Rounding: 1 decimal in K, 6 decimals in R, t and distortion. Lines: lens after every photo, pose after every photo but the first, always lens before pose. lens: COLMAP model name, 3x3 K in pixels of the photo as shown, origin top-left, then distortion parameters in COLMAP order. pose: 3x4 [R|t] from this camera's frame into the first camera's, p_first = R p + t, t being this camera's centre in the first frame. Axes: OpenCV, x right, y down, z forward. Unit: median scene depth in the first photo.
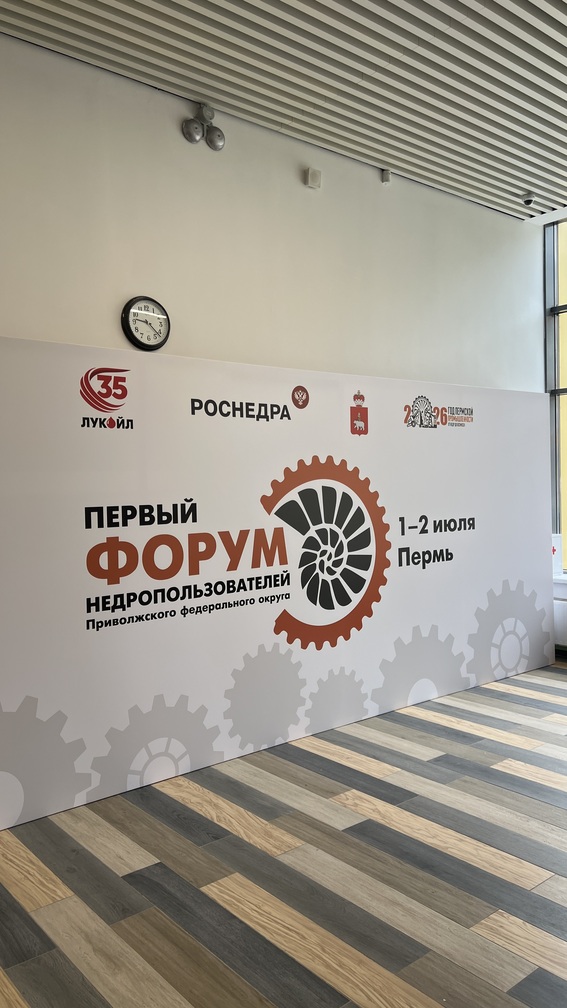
lens RADIAL K [[736.0, 0, 283.5], [0, 736.0, 504.0], [0, 0, 1]] dist [0.056053, -0.094582]
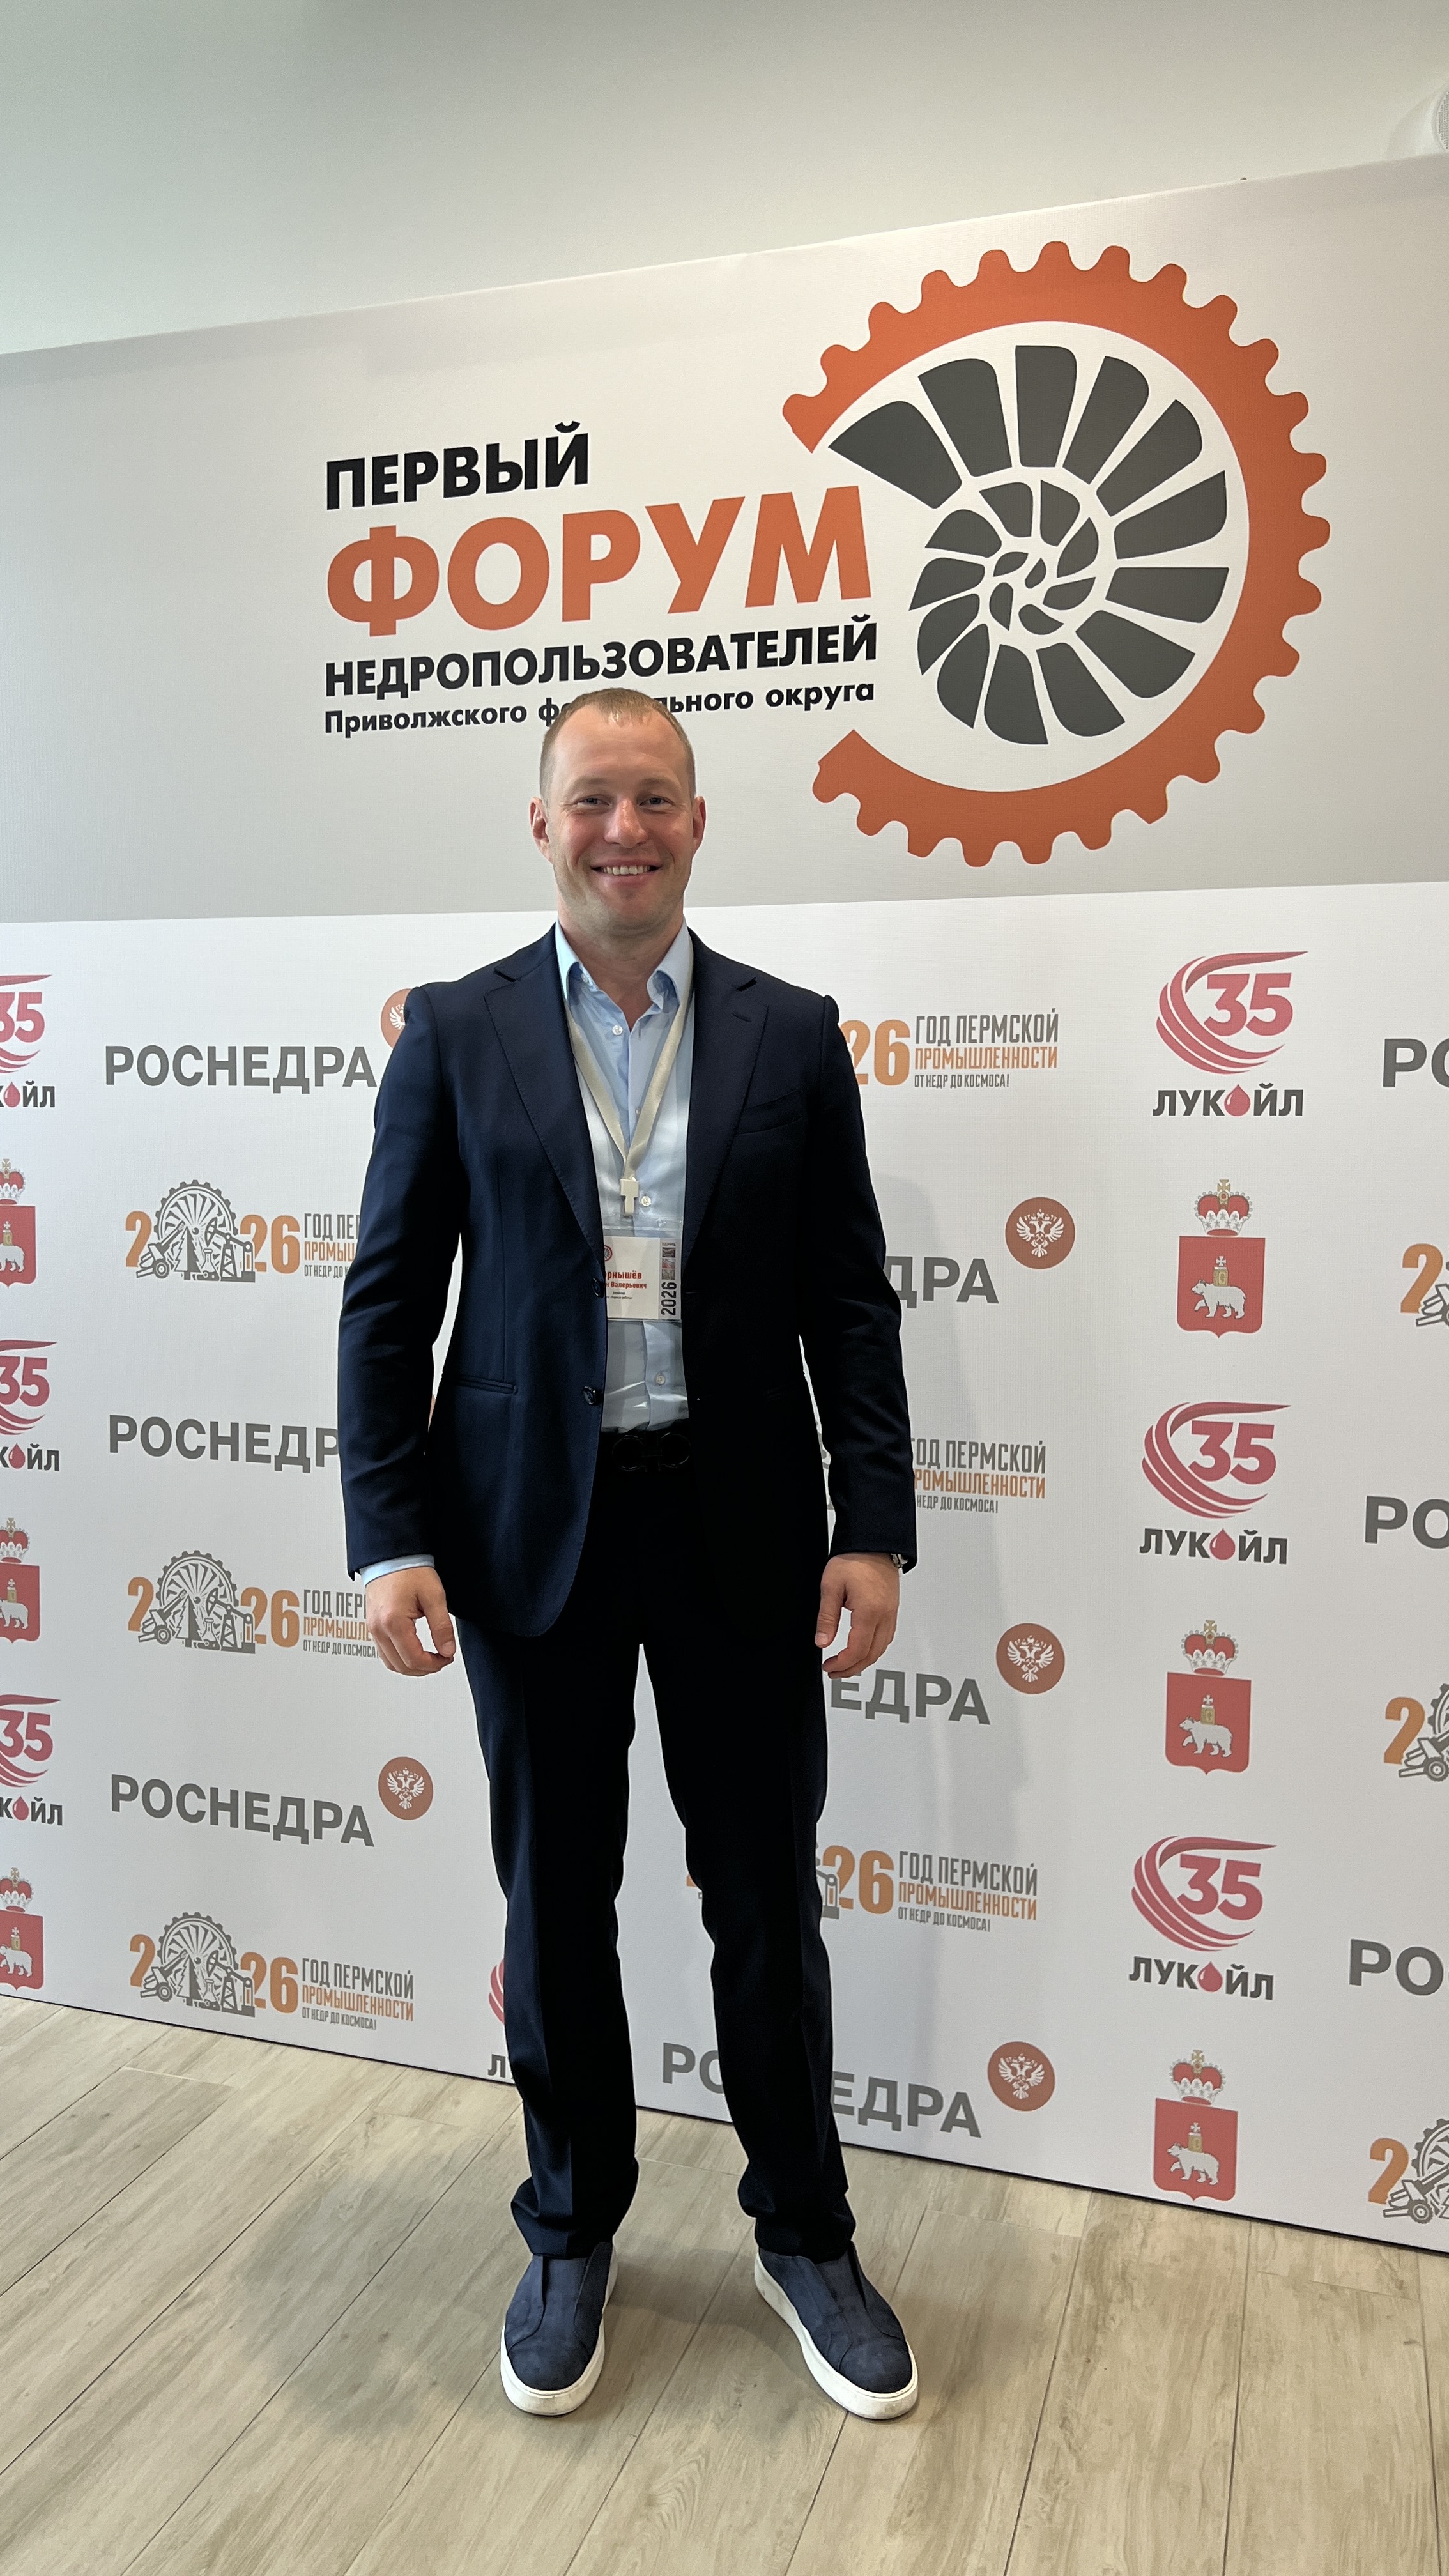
lens RADIAL K [[1880.8, 0, 724.5], [0, 1880.8, 1288.0], [0, 0, 1]] dist [0.056053, -0.094582]
pose [[0.528422, 0.096541, -0.843475, 0.808967], [-0.051018, 0.995329, 0.081960, 0.361894], [0.847447, -0.000277, 0.530879, 0.508259]]
